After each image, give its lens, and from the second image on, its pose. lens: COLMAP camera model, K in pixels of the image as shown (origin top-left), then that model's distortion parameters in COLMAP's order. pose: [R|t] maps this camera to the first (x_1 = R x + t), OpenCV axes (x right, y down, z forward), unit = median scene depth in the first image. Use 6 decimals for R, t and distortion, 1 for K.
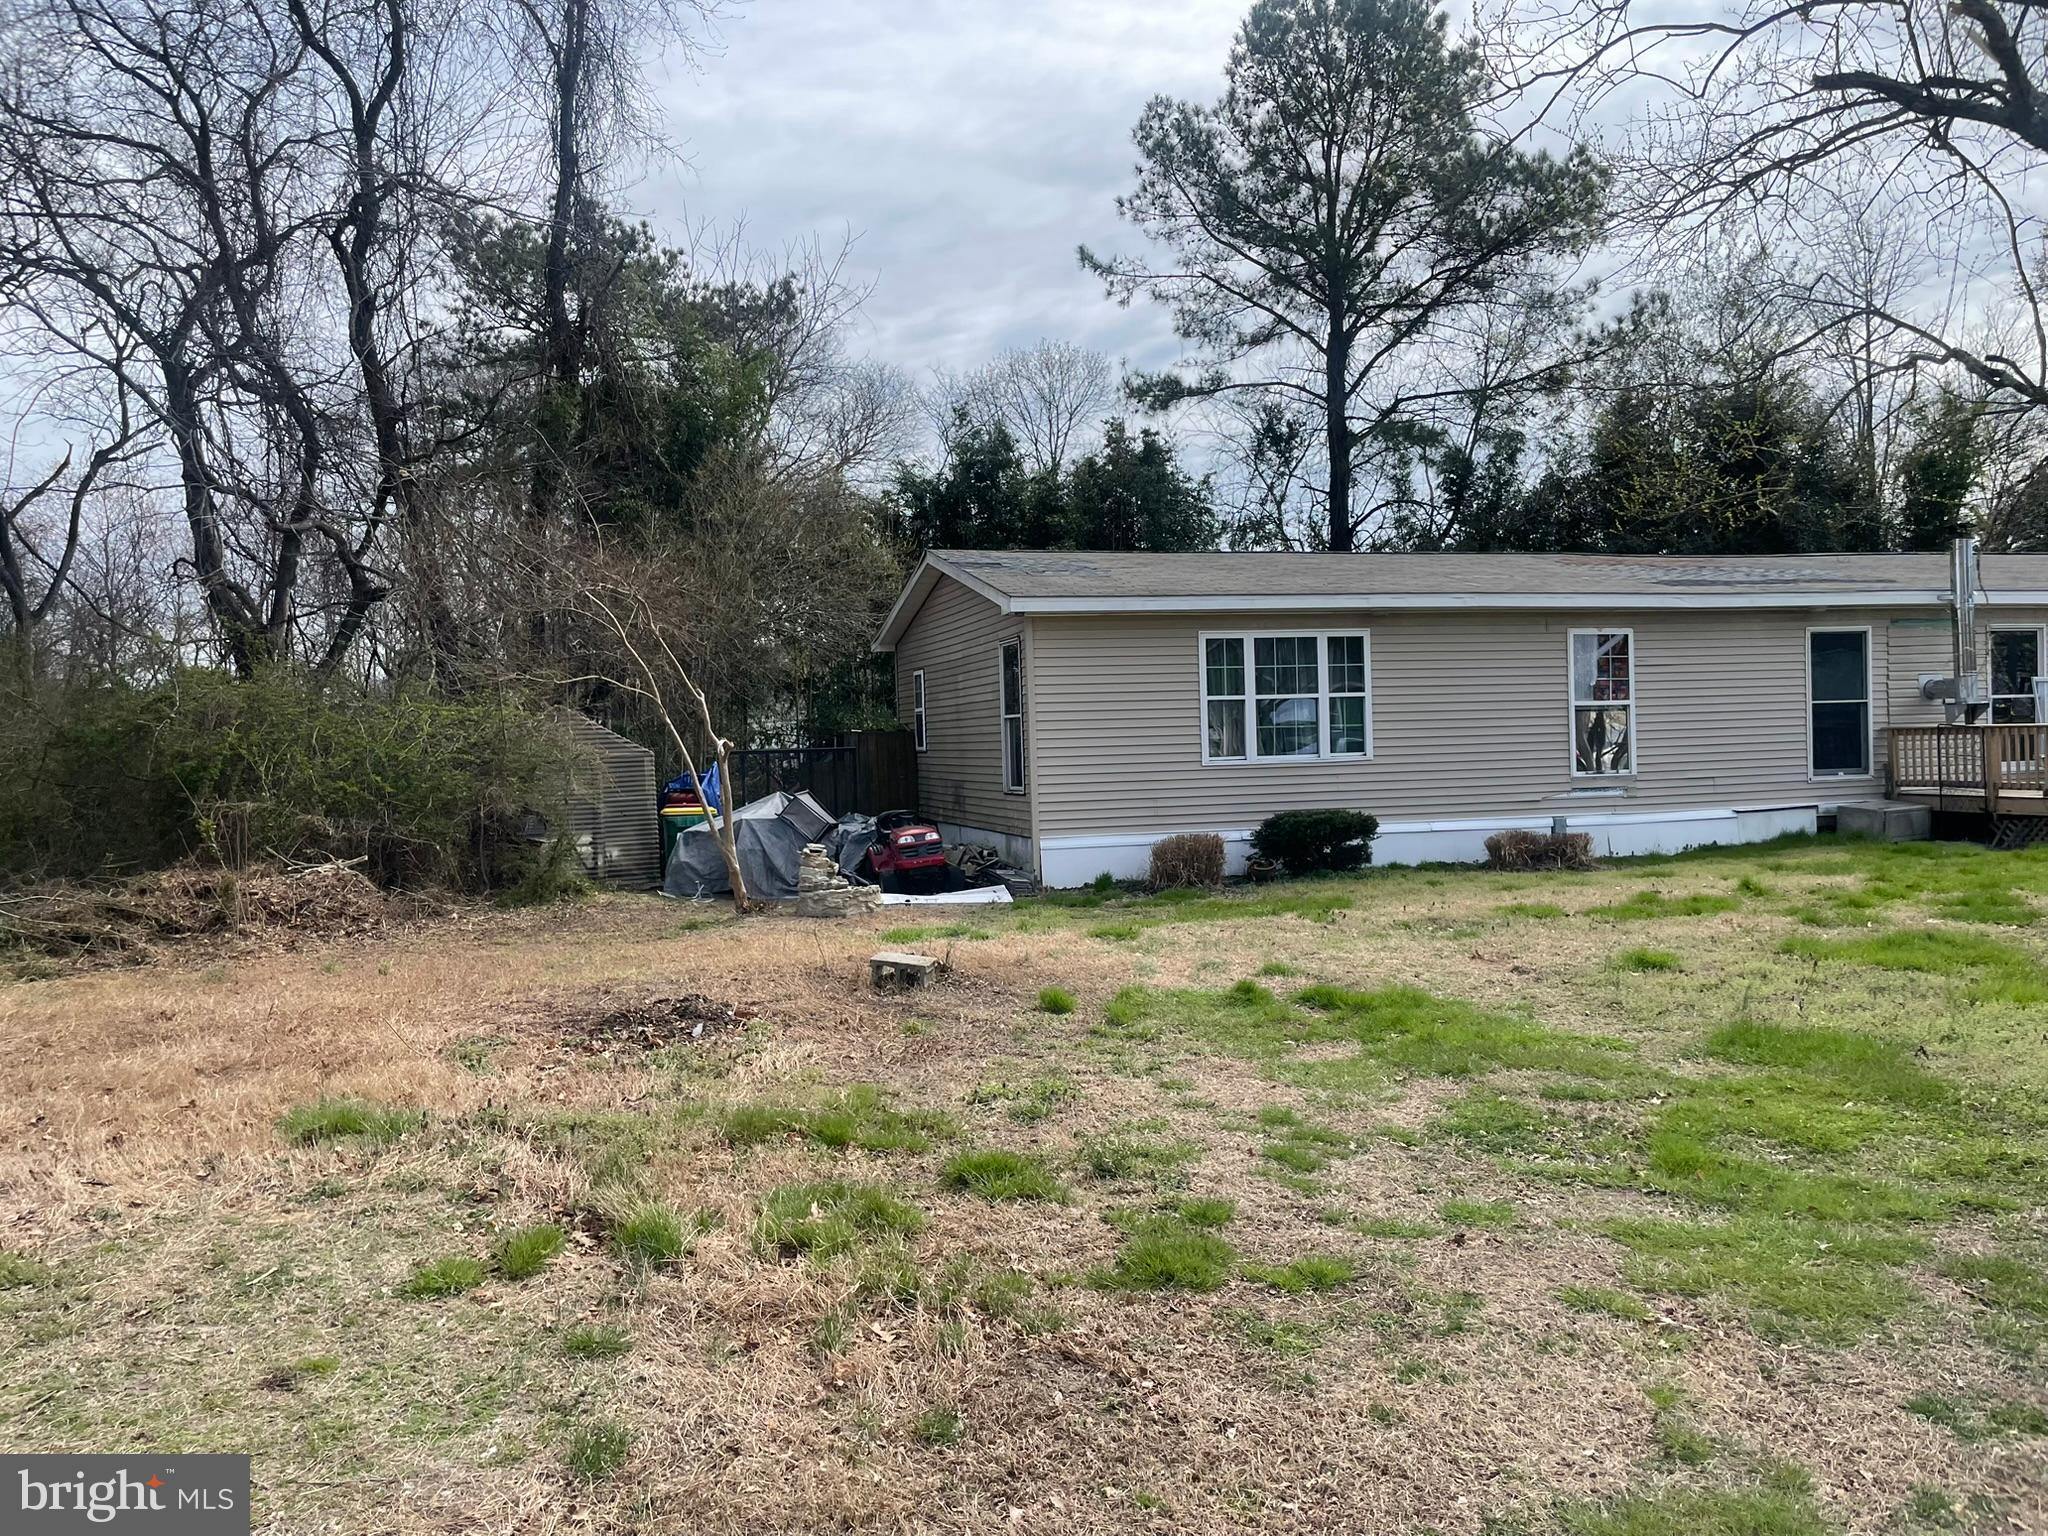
lens RADIAL K [[1583.3, 0, 1022.0], [0, 1583.3, 767.8], [0, 0, 1]] dist [0.060097, -0.085230]
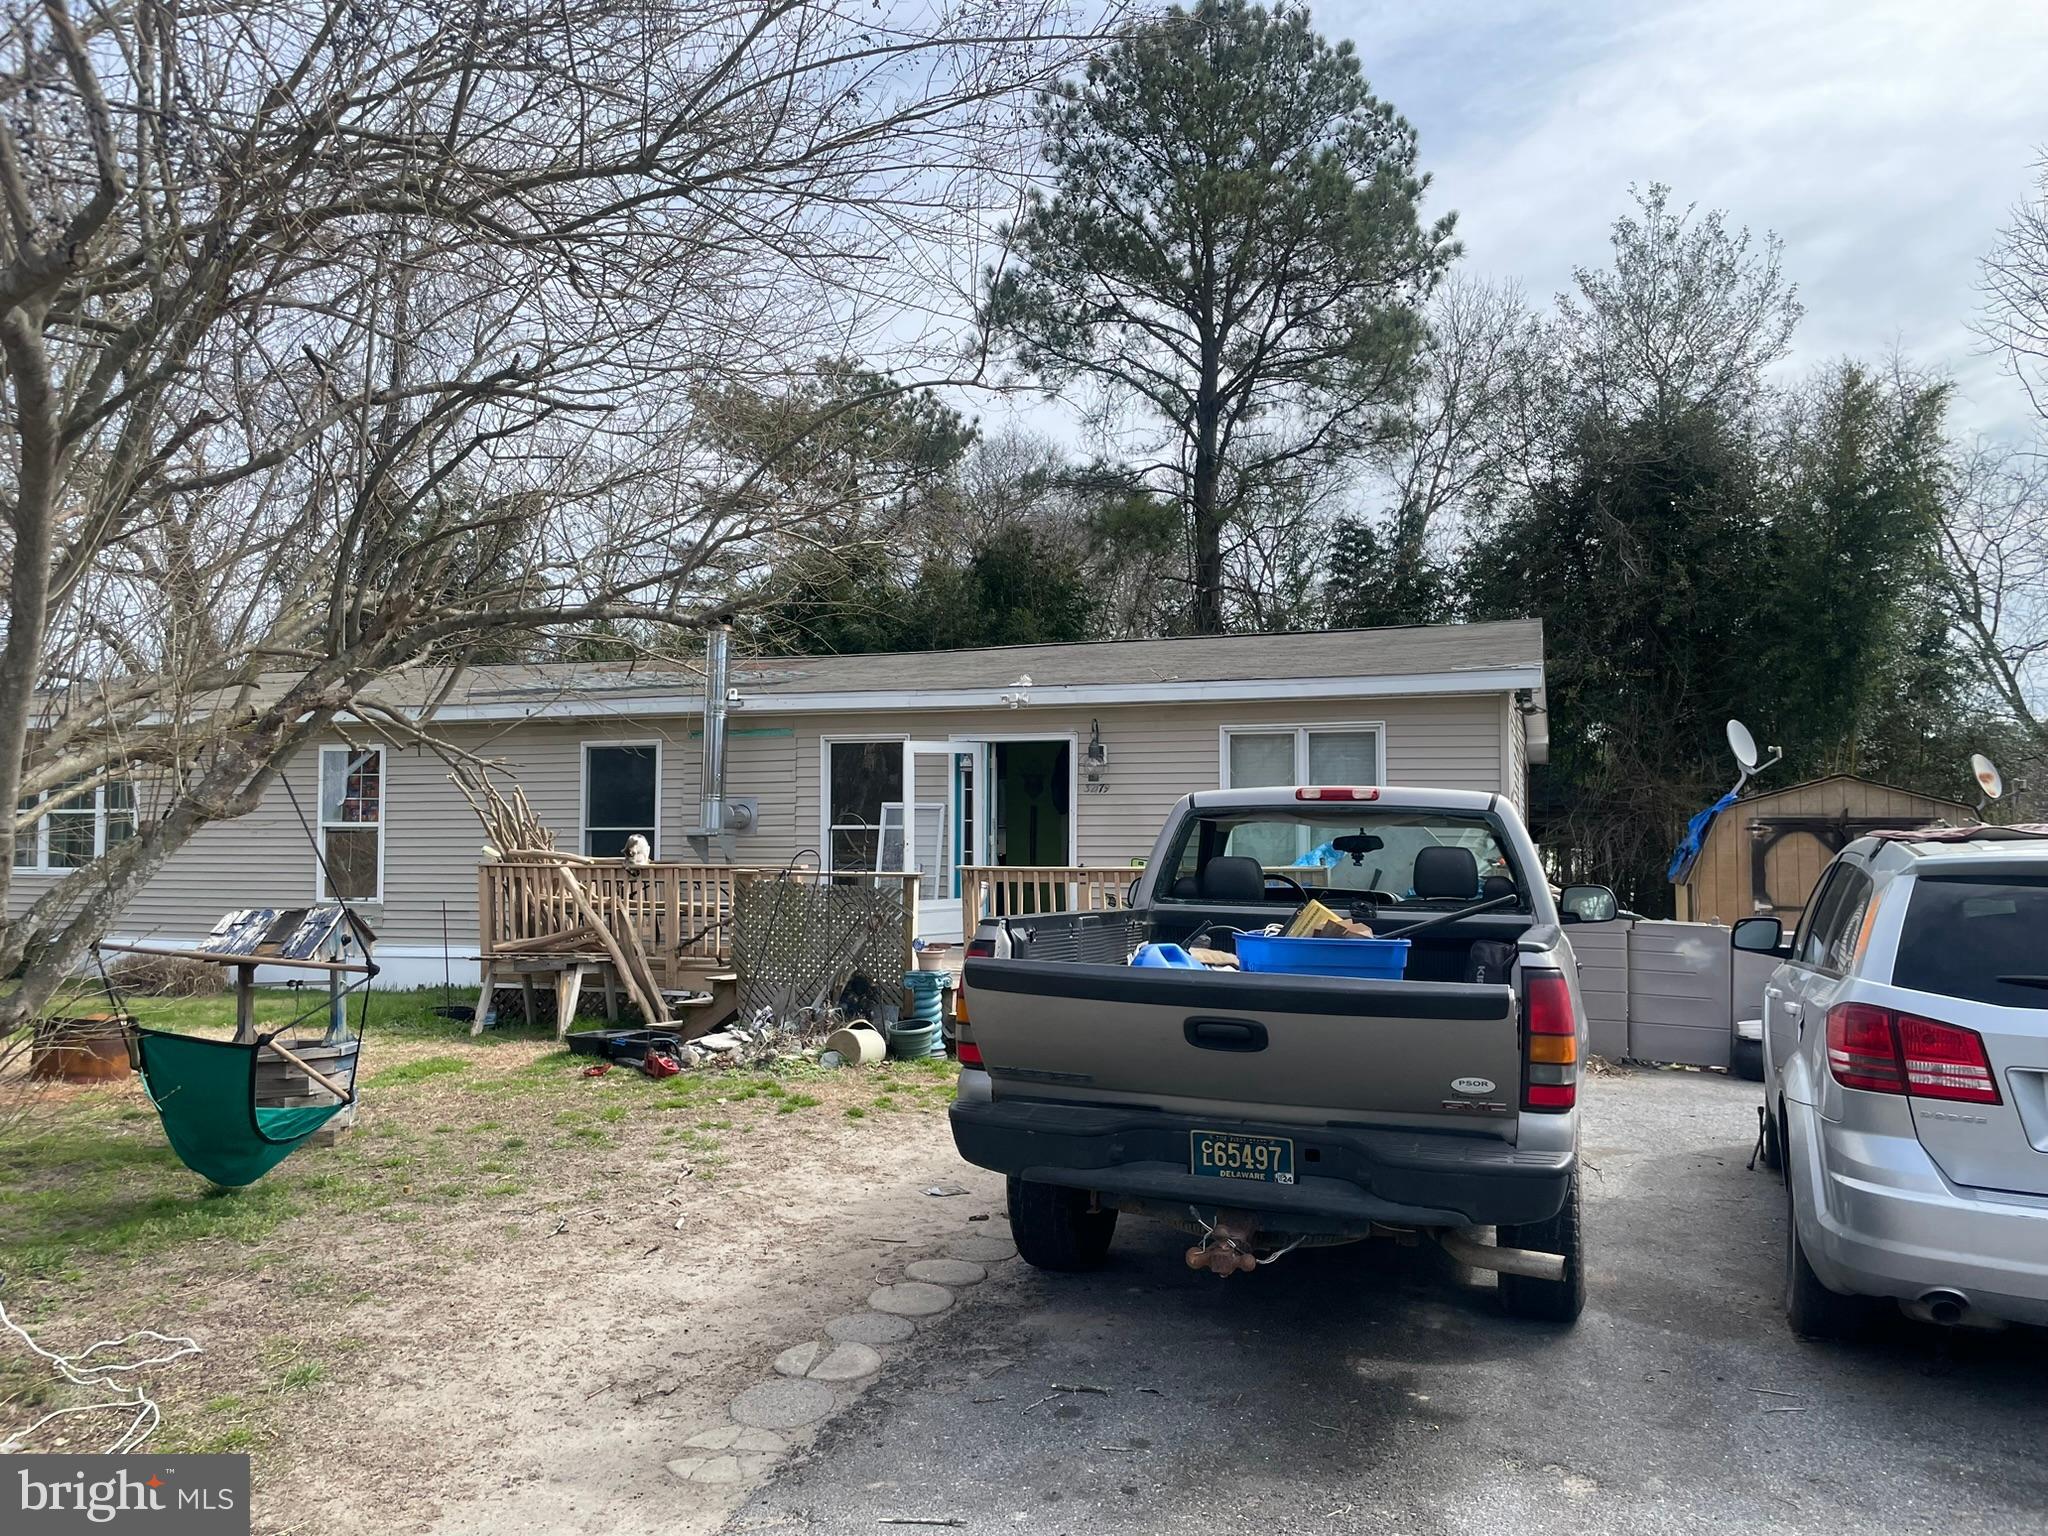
lens RADIAL K [[1583.3, 0, 1026.3], [0, 1583.3, 770.3], [0, 0, 1]] dist [0.060097, -0.085230]
pose [[0.827181, 0.002906, -0.561929, 1.209595], [-0.036513, 0.998151, -0.048586, -0.041203], [0.560749, 0.060707, 0.825758, 0.447386]]
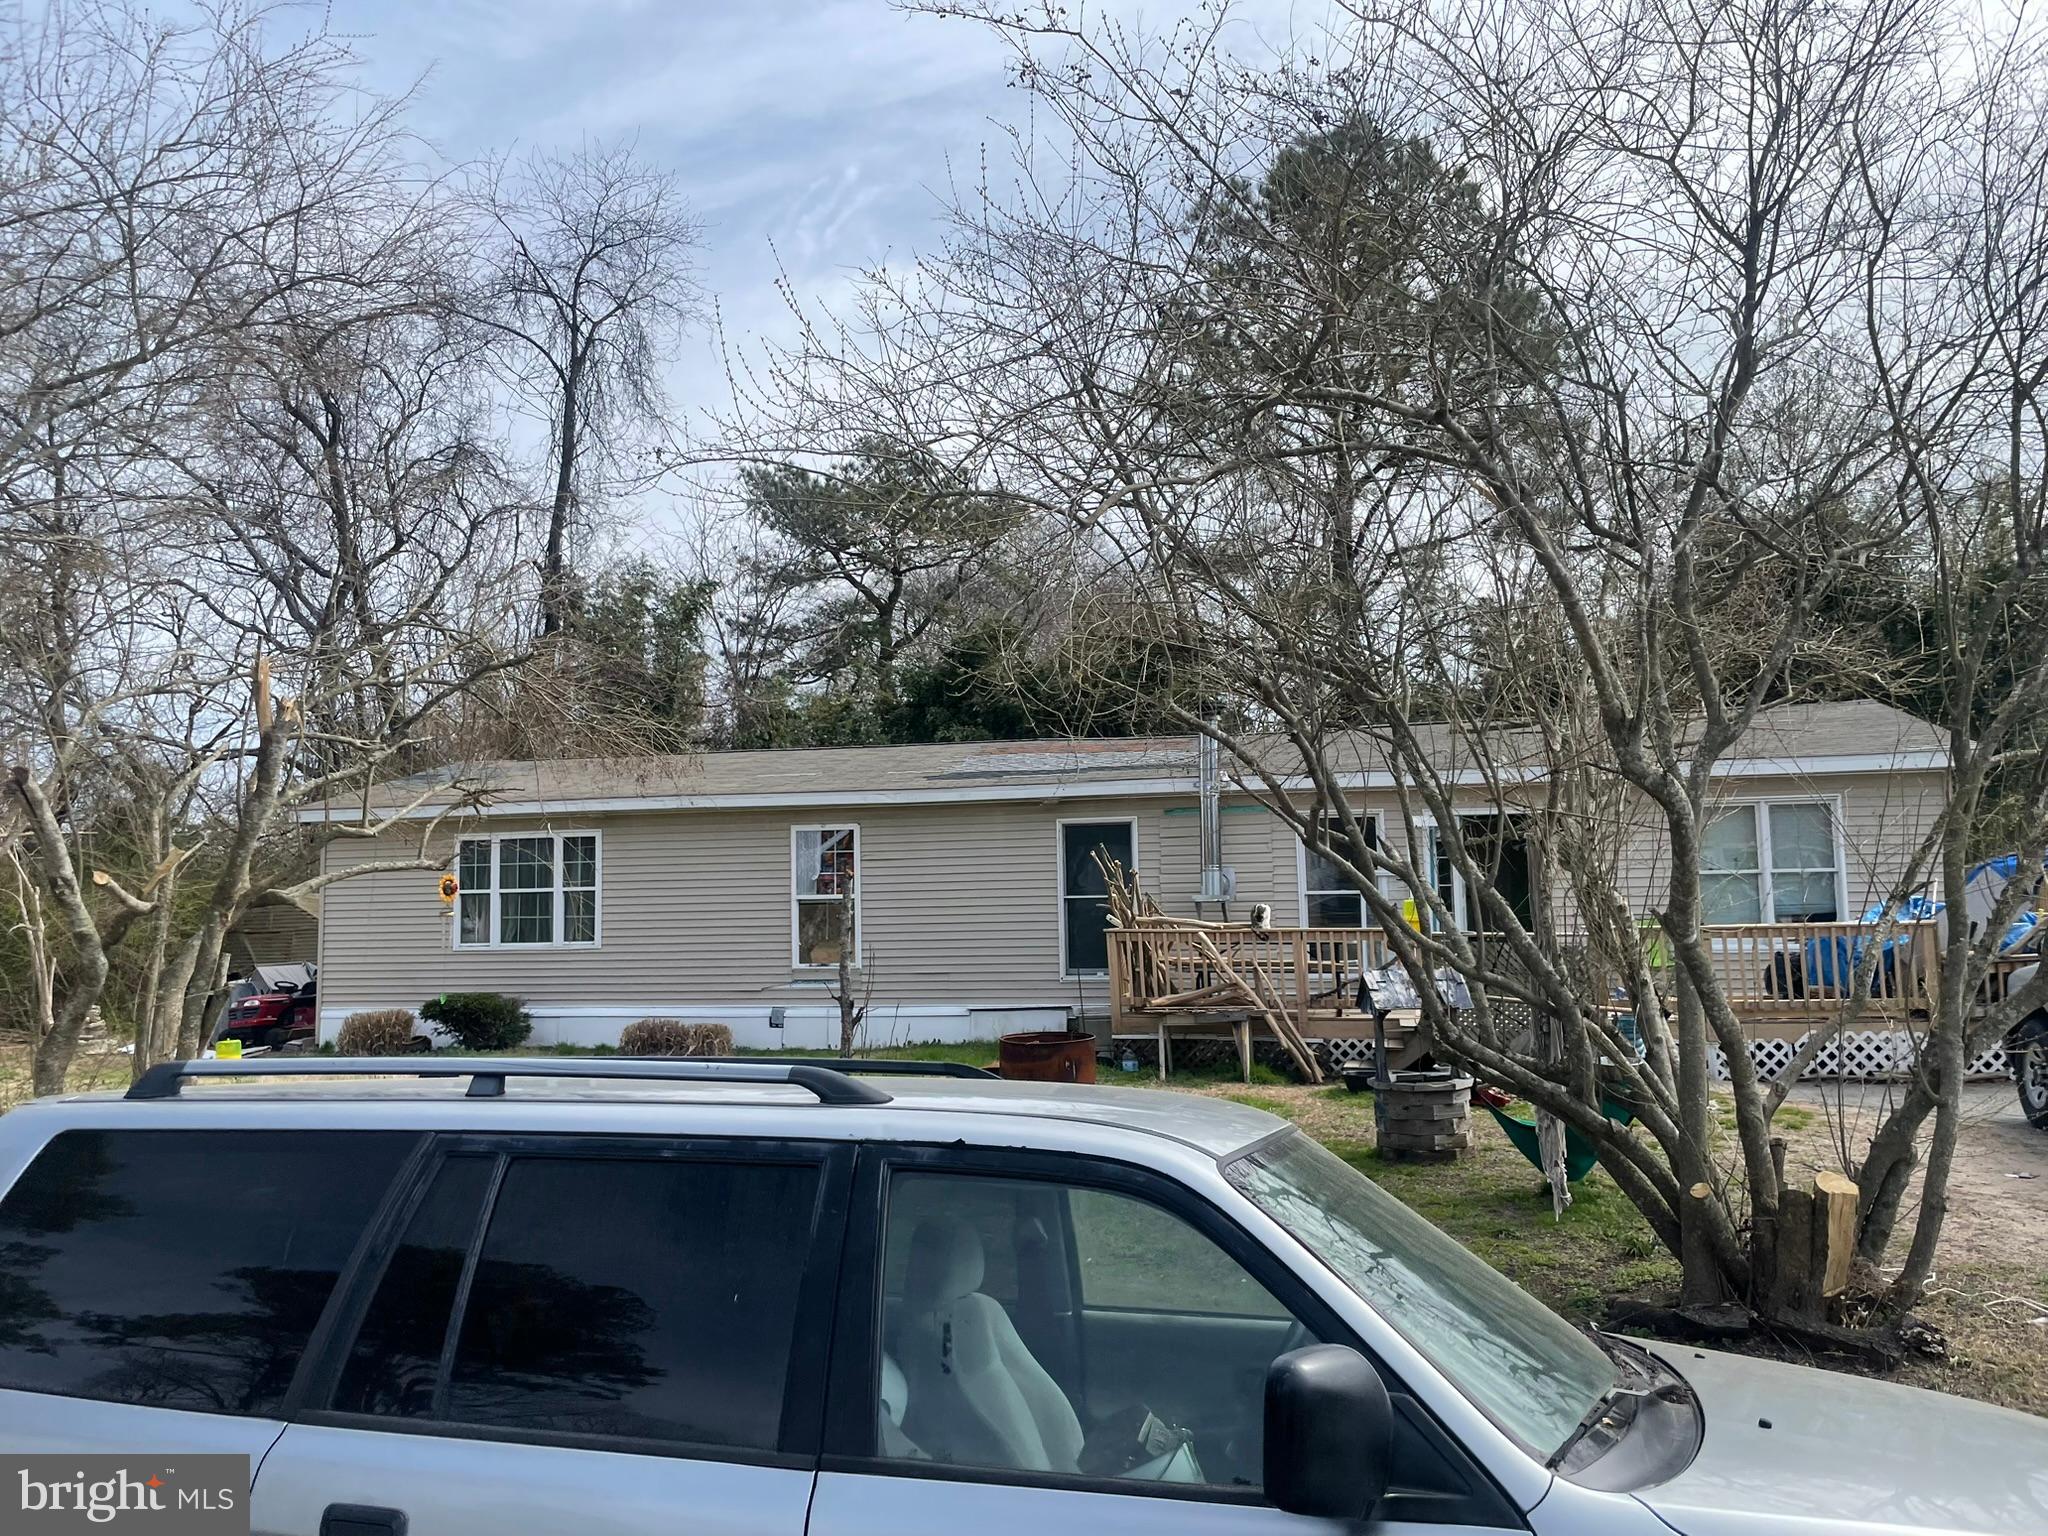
lens RADIAL K [[1583.3, 0, 1018.3], [0, 1583.3, 761.0], [0, 0, 1]] dist [0.060097, -0.085230]
pose [[0.860863, -0.031992, -0.507829, 0.989249], [-0.017768, 0.995523, -0.092836, -0.035161], [0.508526, 0.088942, 0.856441, 0.178750]]
